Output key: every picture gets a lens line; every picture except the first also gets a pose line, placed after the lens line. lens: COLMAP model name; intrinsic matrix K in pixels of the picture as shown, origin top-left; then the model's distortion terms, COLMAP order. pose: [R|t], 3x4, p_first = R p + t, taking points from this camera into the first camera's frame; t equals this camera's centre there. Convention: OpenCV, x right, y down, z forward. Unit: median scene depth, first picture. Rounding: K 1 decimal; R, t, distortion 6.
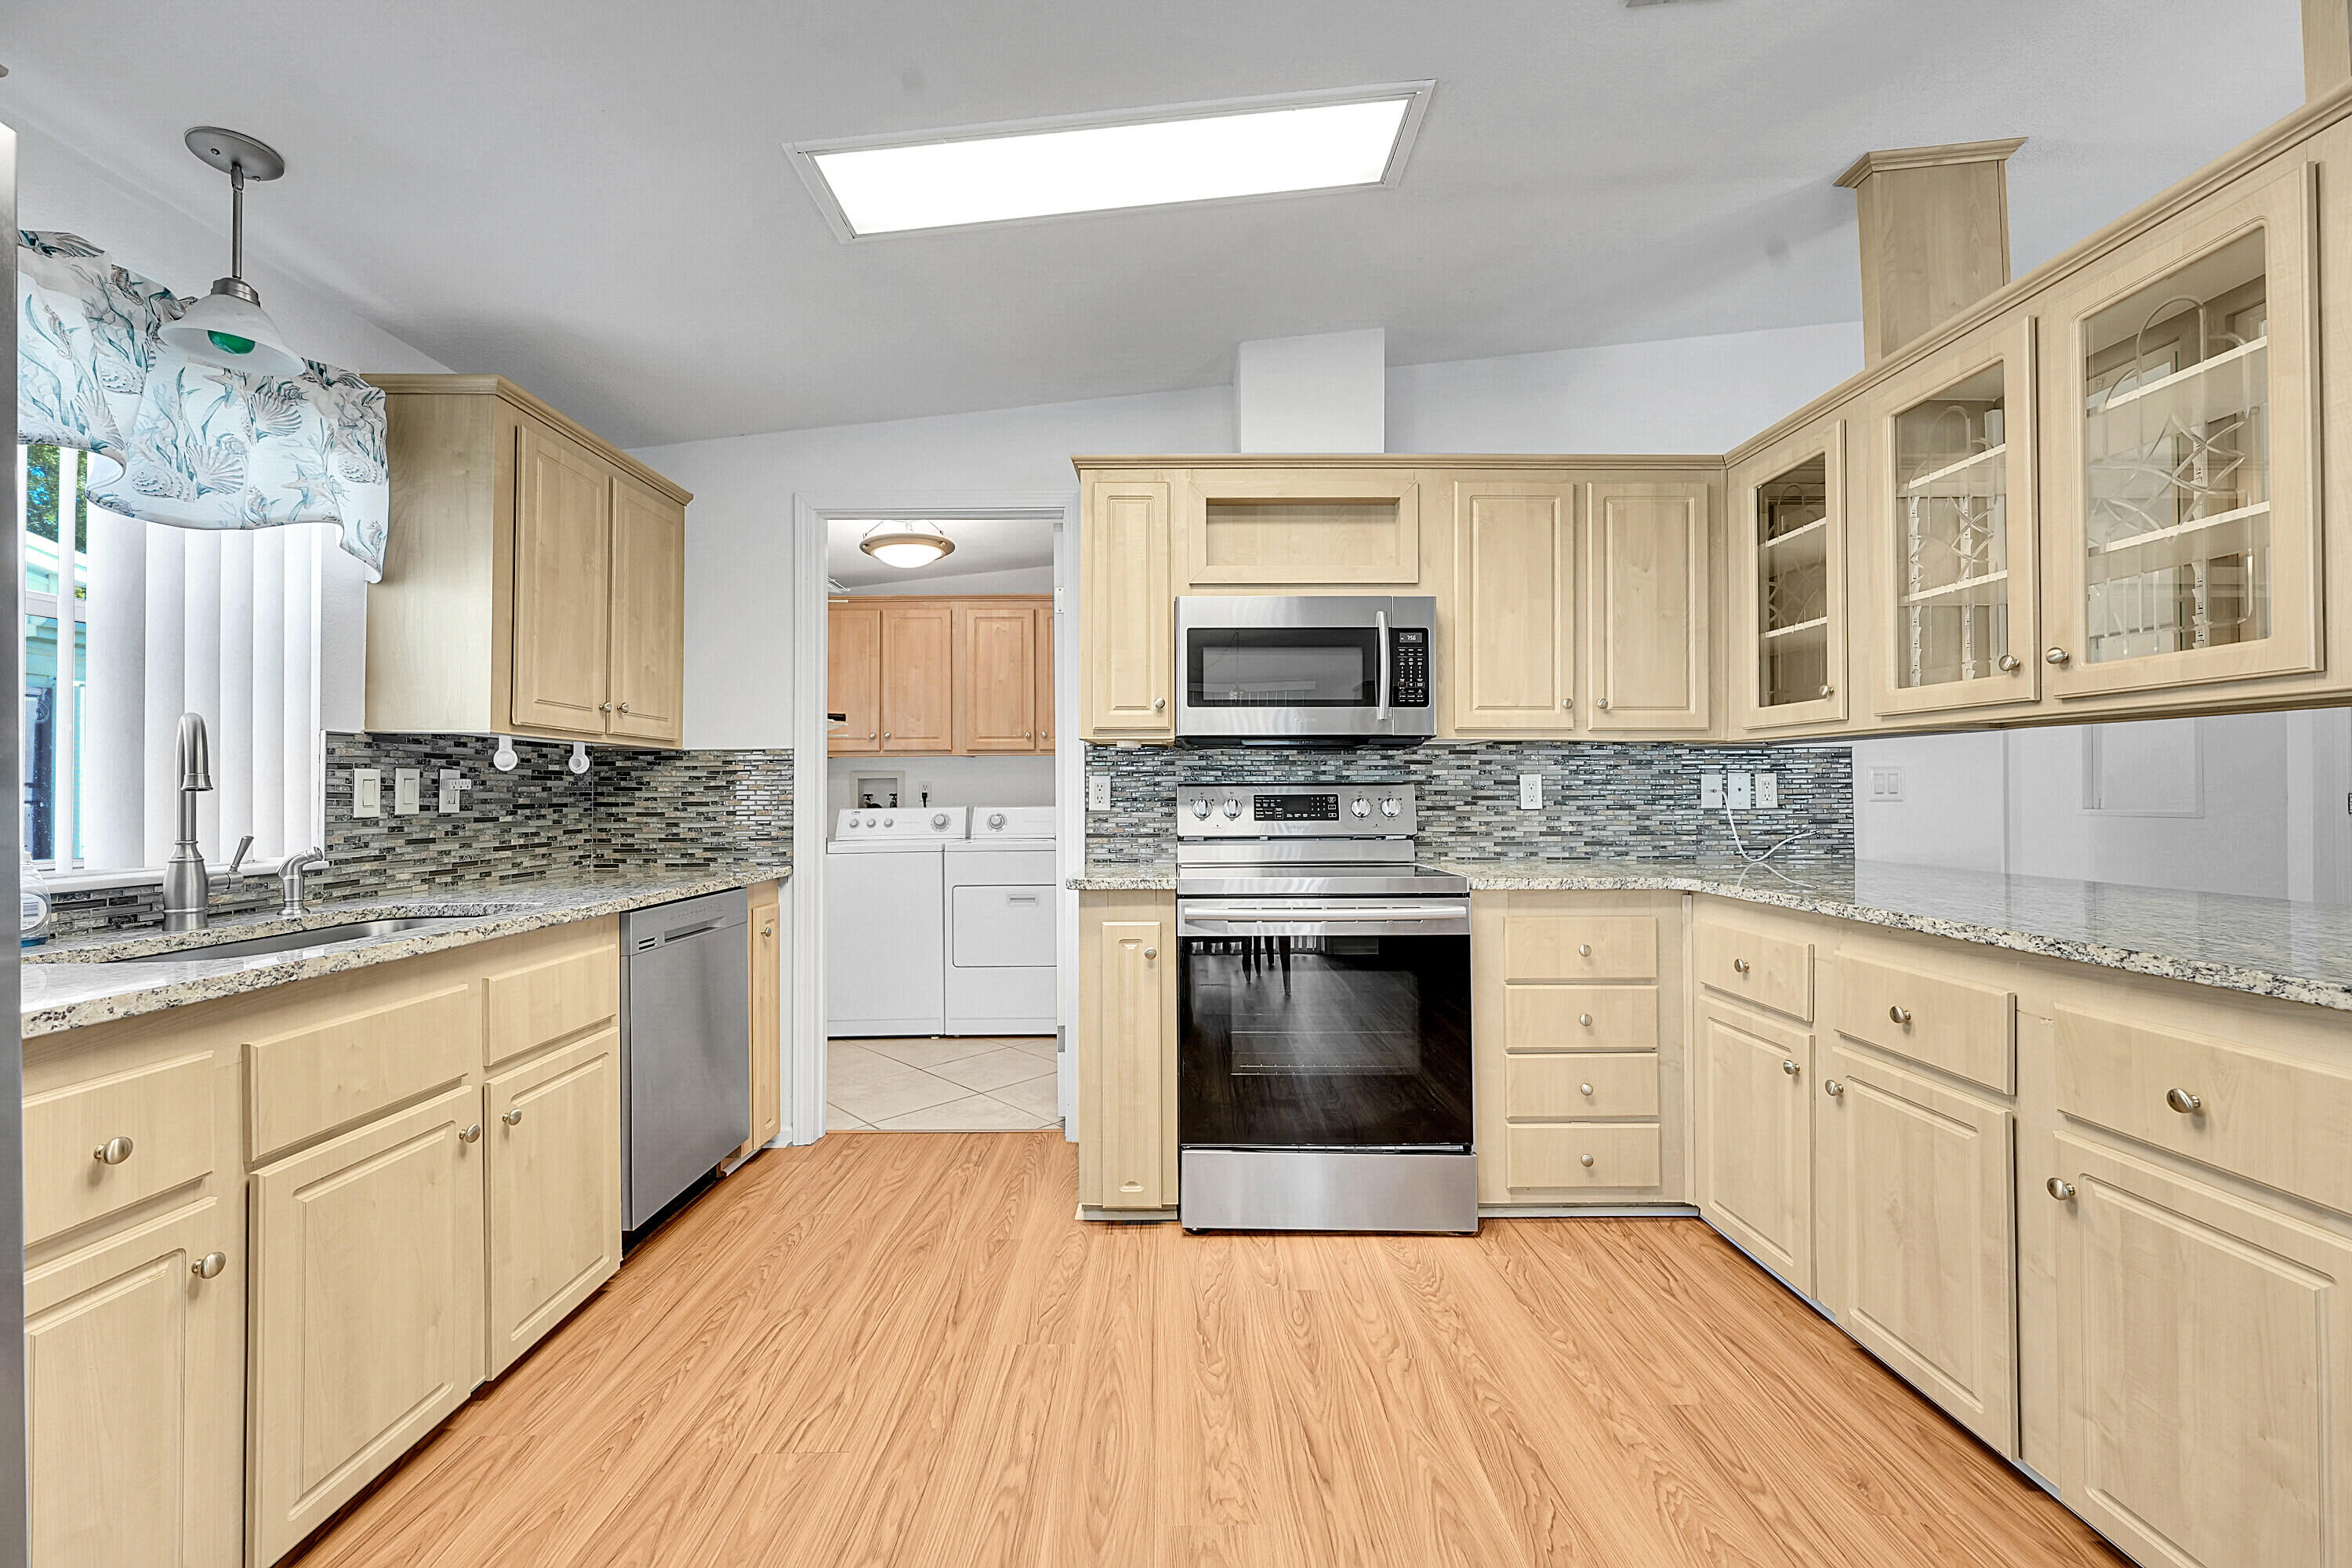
lens RADIAL K [[931.6, 0, 1178.4], [0, 931.6, 784.8], [0, 0, 1]] dist [-0.002229, -0.000356]
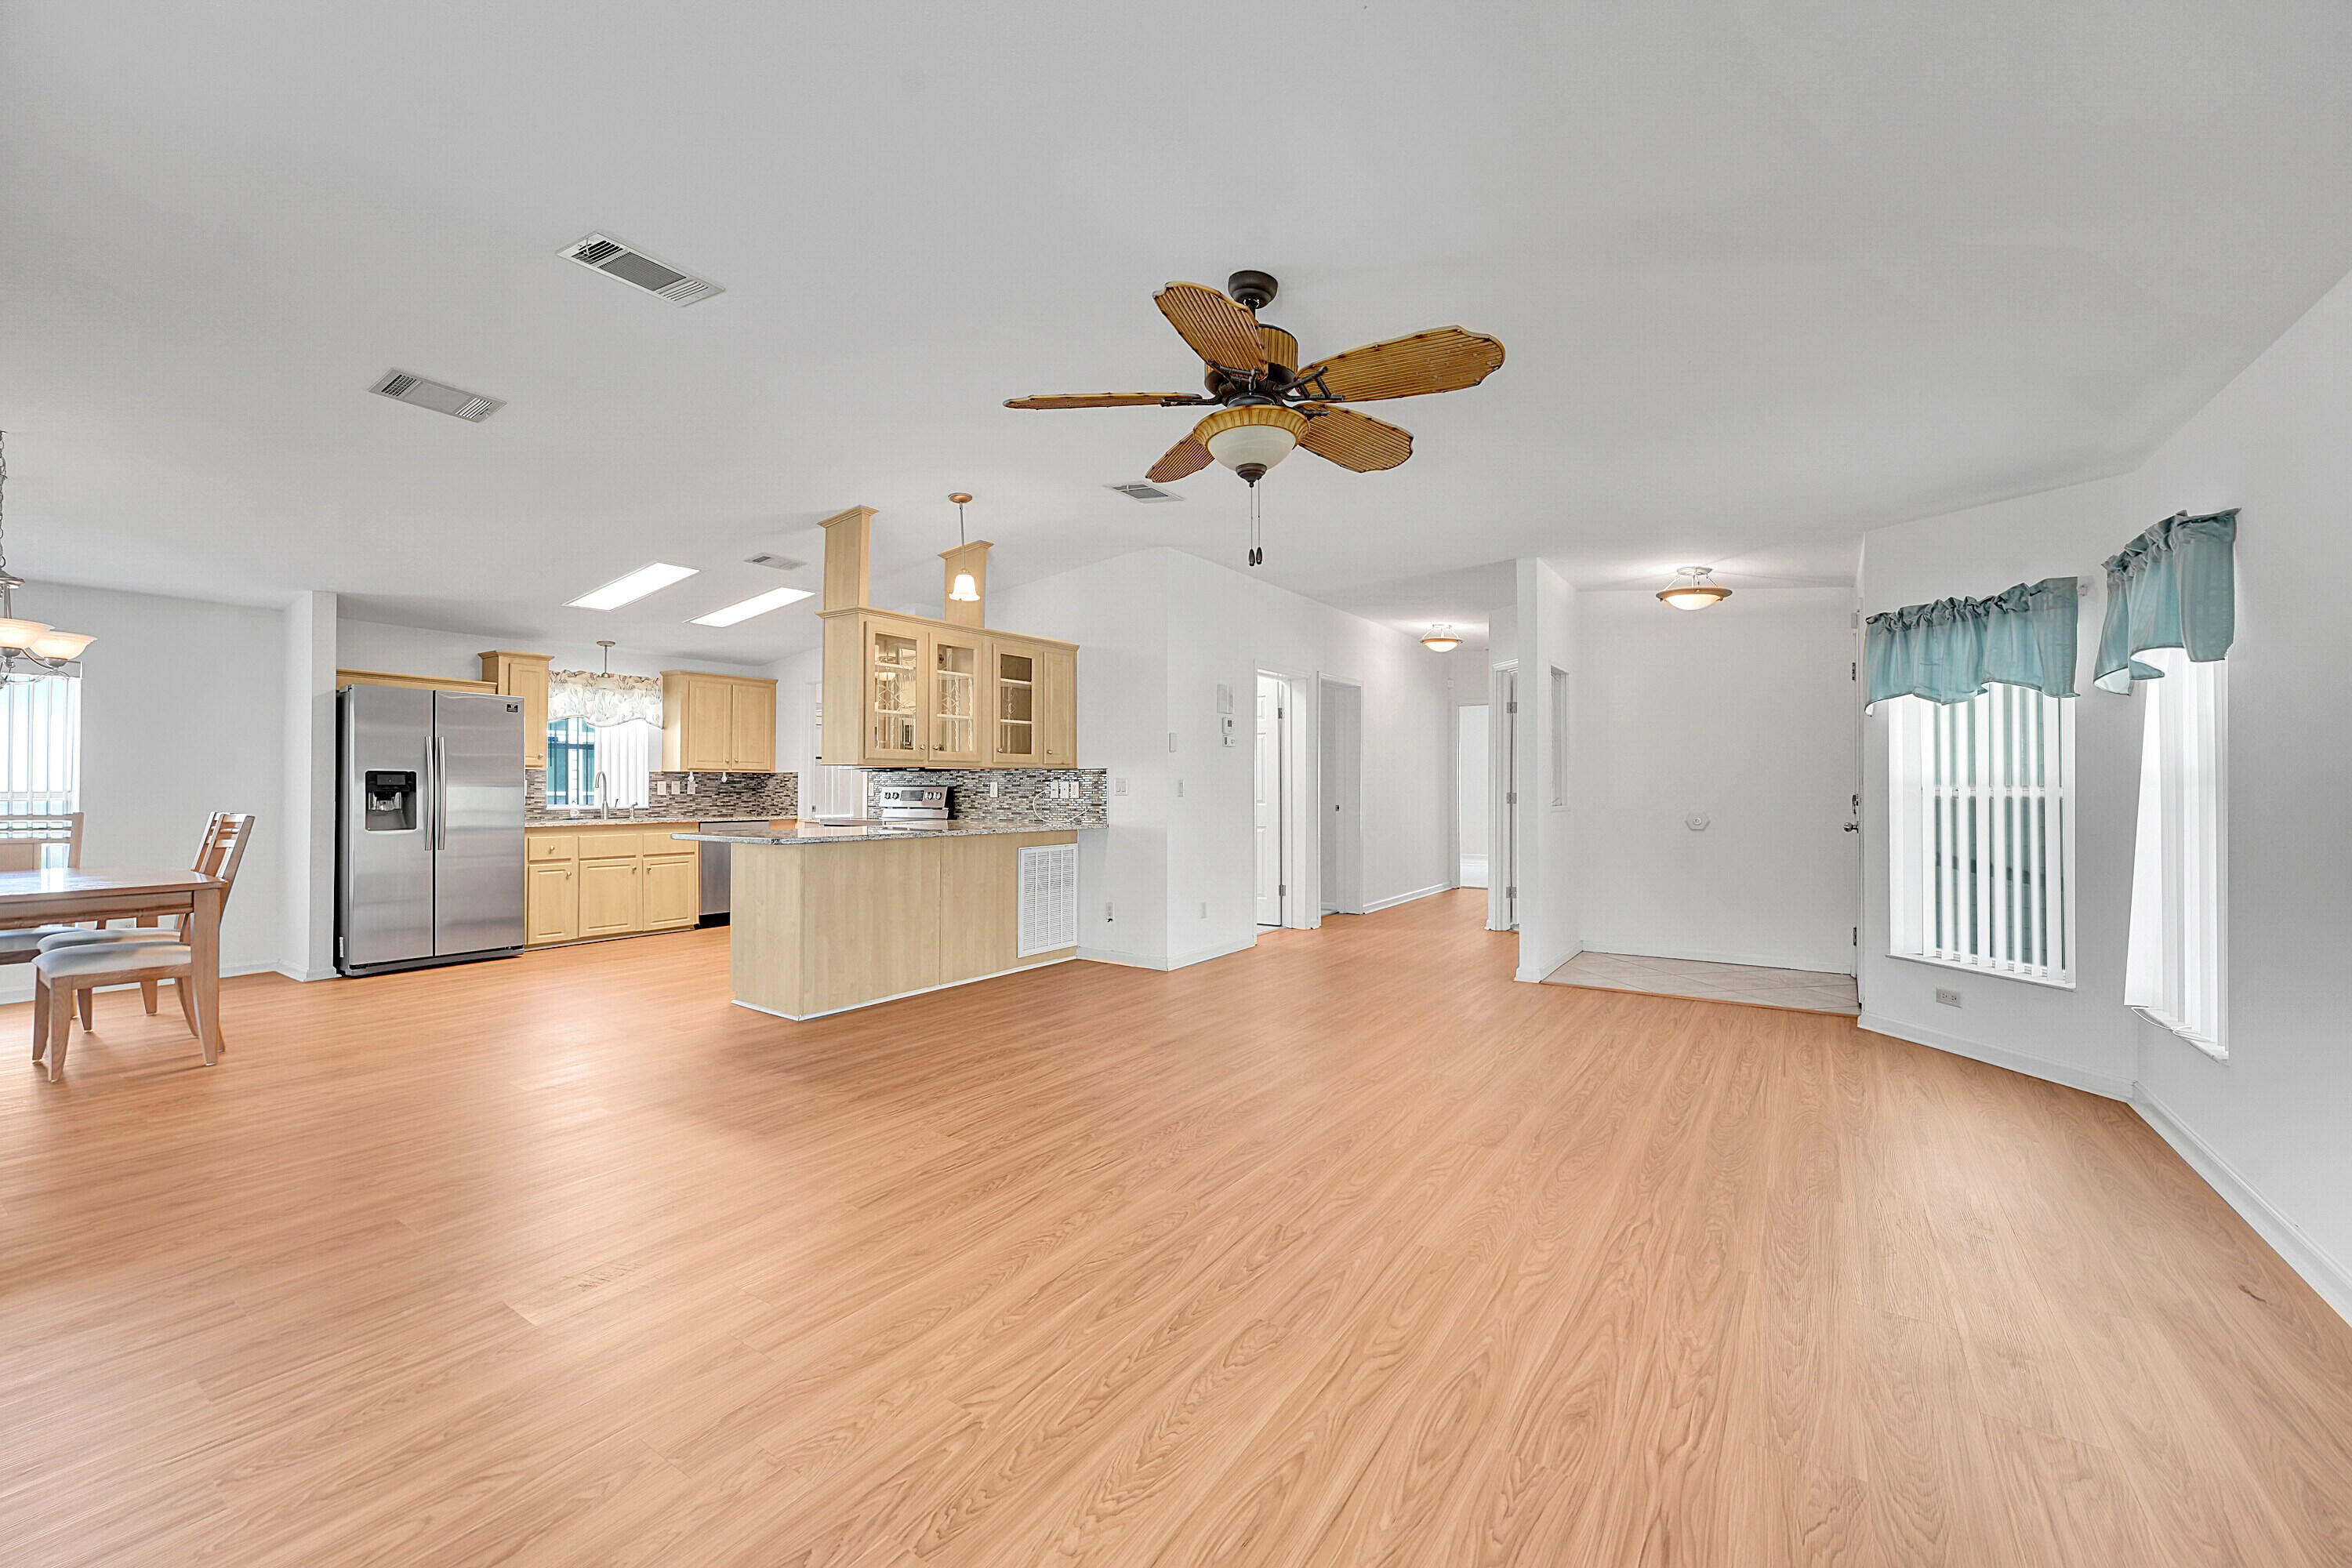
lens RADIAL K [[931.6, 0, 1178.9], [0, 931.6, 786.2], [0, 0, 1]] dist [-0.002229, -0.000356]
pose [[0.825200, 0.003143, -0.564832, 2.555872], [0.001119, 0.999973, 0.007200, -0.020405], [0.564839, -0.006574, 0.825175, -0.763975]]
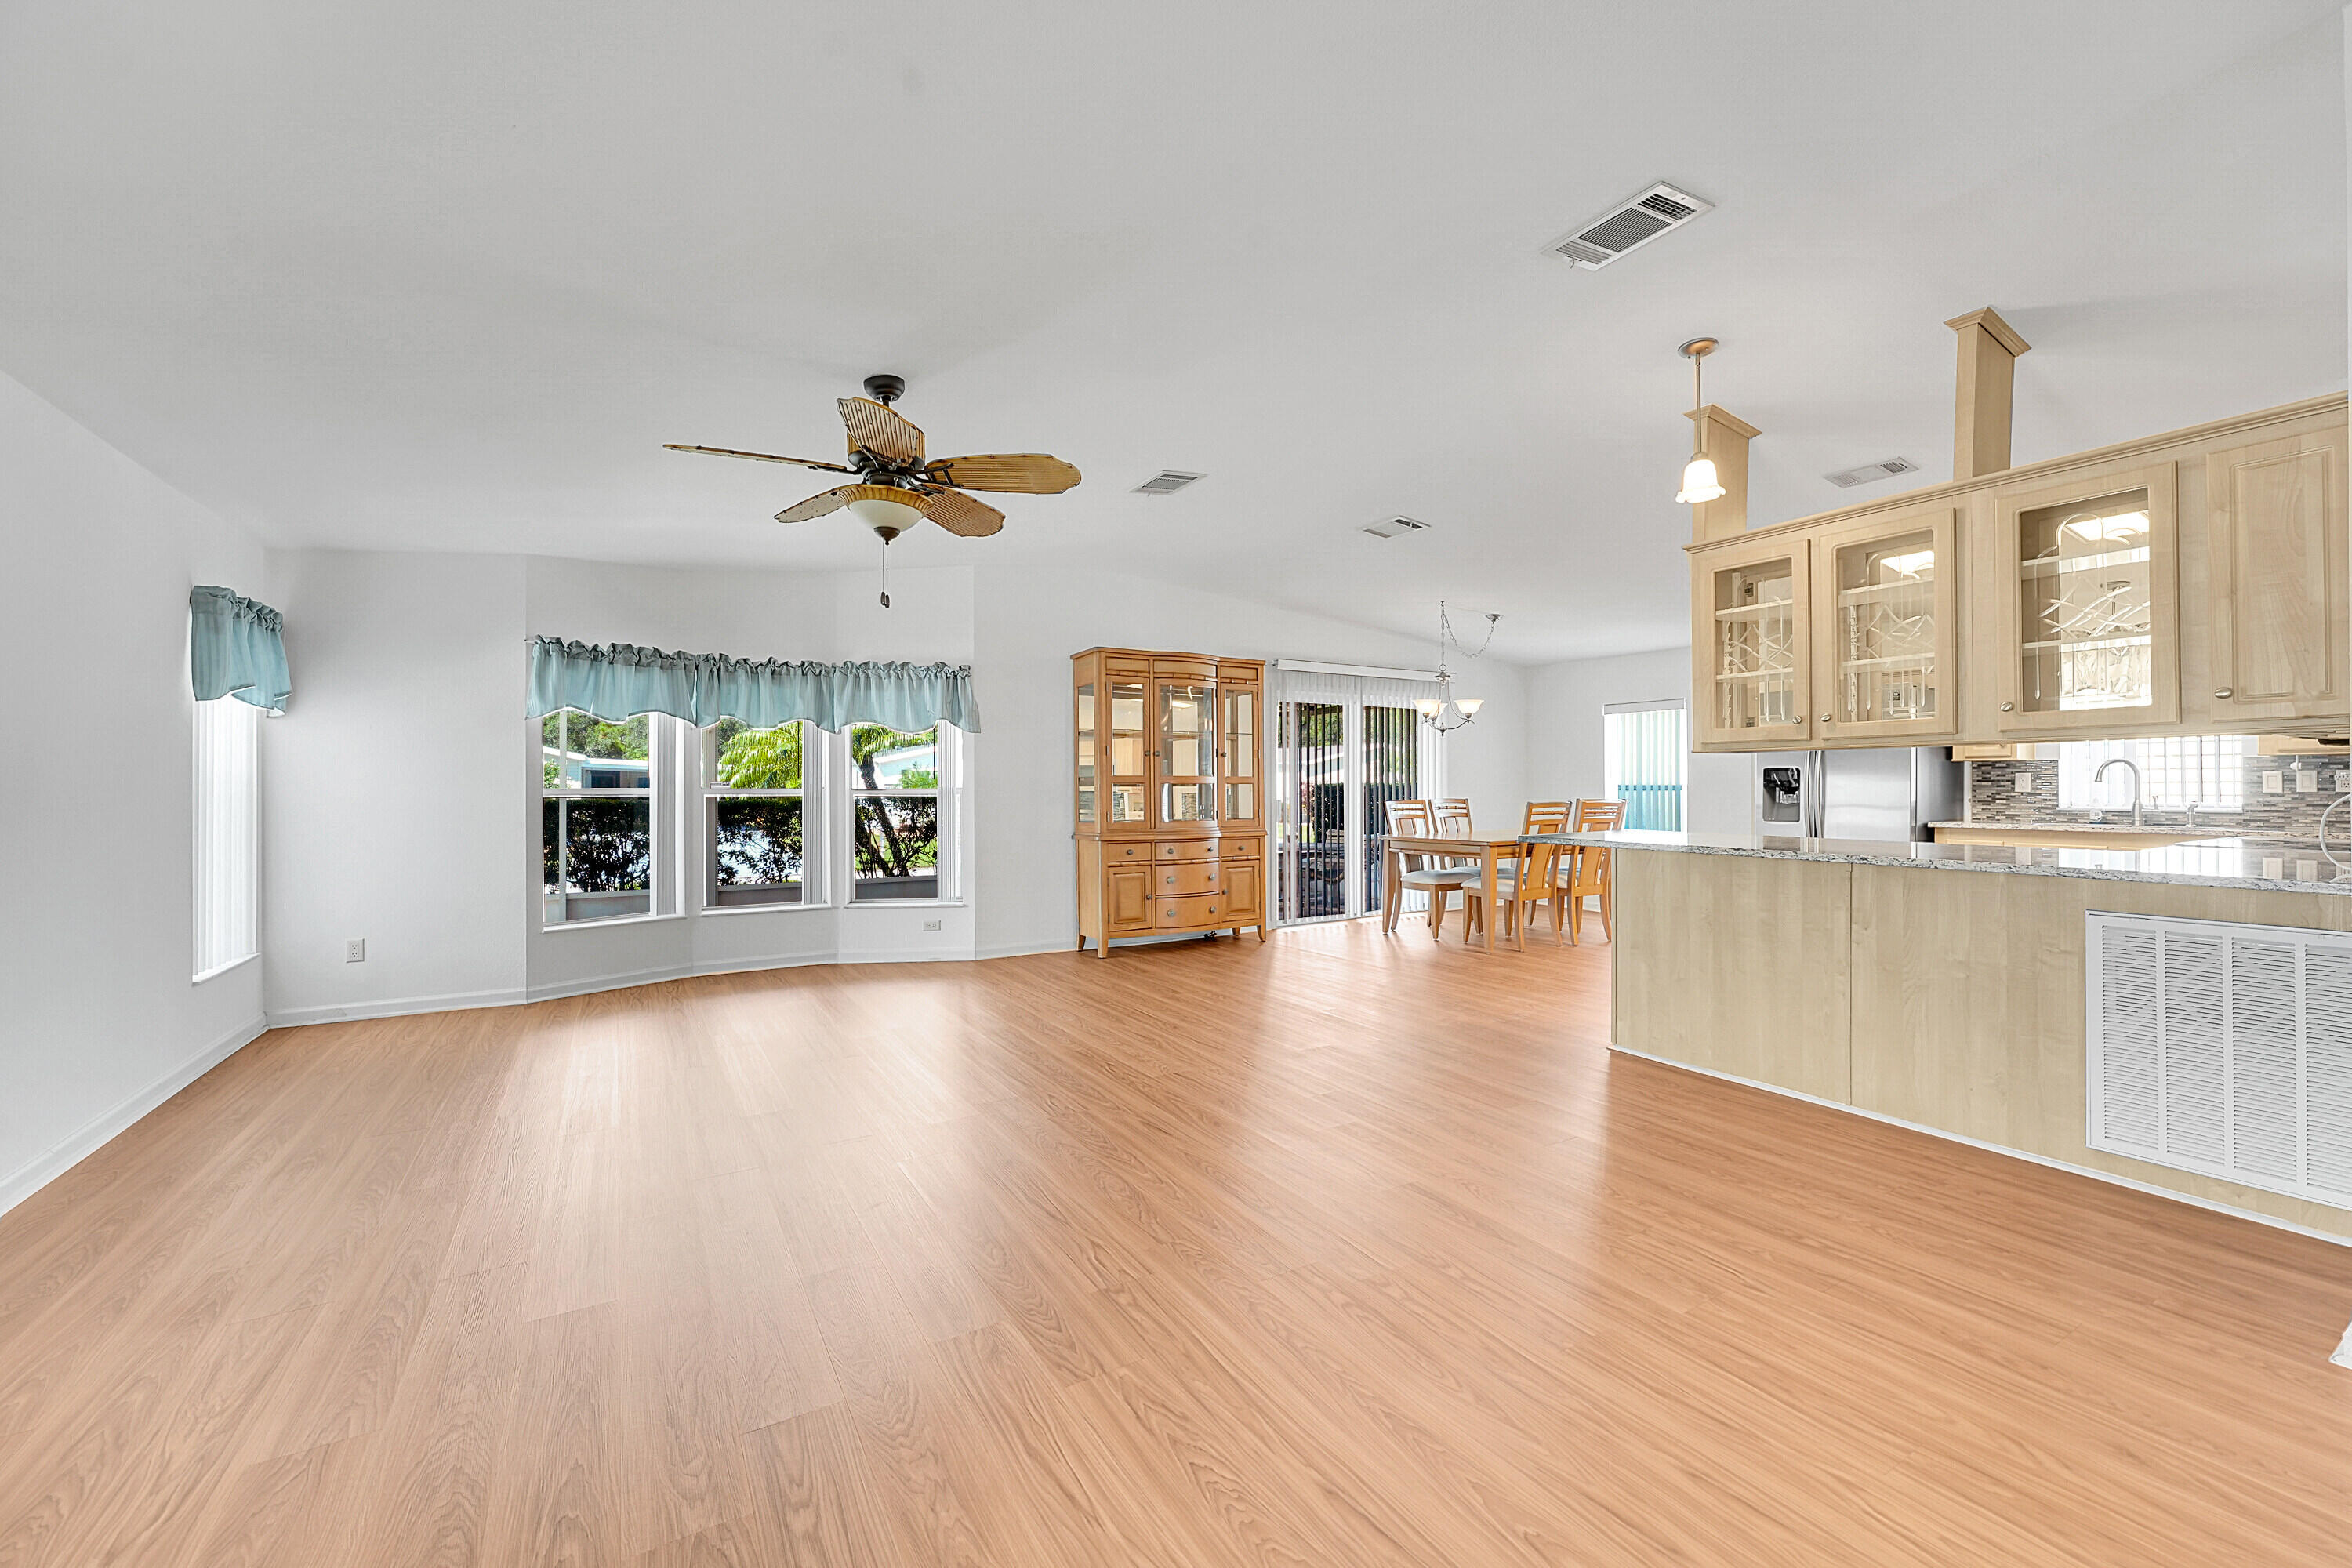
lens RADIAL K [[931.6, 0, 1178.3], [0, 931.6, 781.1], [0, 0, 1]] dist [-0.002229, -0.000356]
pose [[-0.856384, 0.005078, -0.516314, 2.366362], [0.011458, 0.999892, -0.009172, -0.002698], [0.516211, -0.013771, -0.856350, 1.424754]]
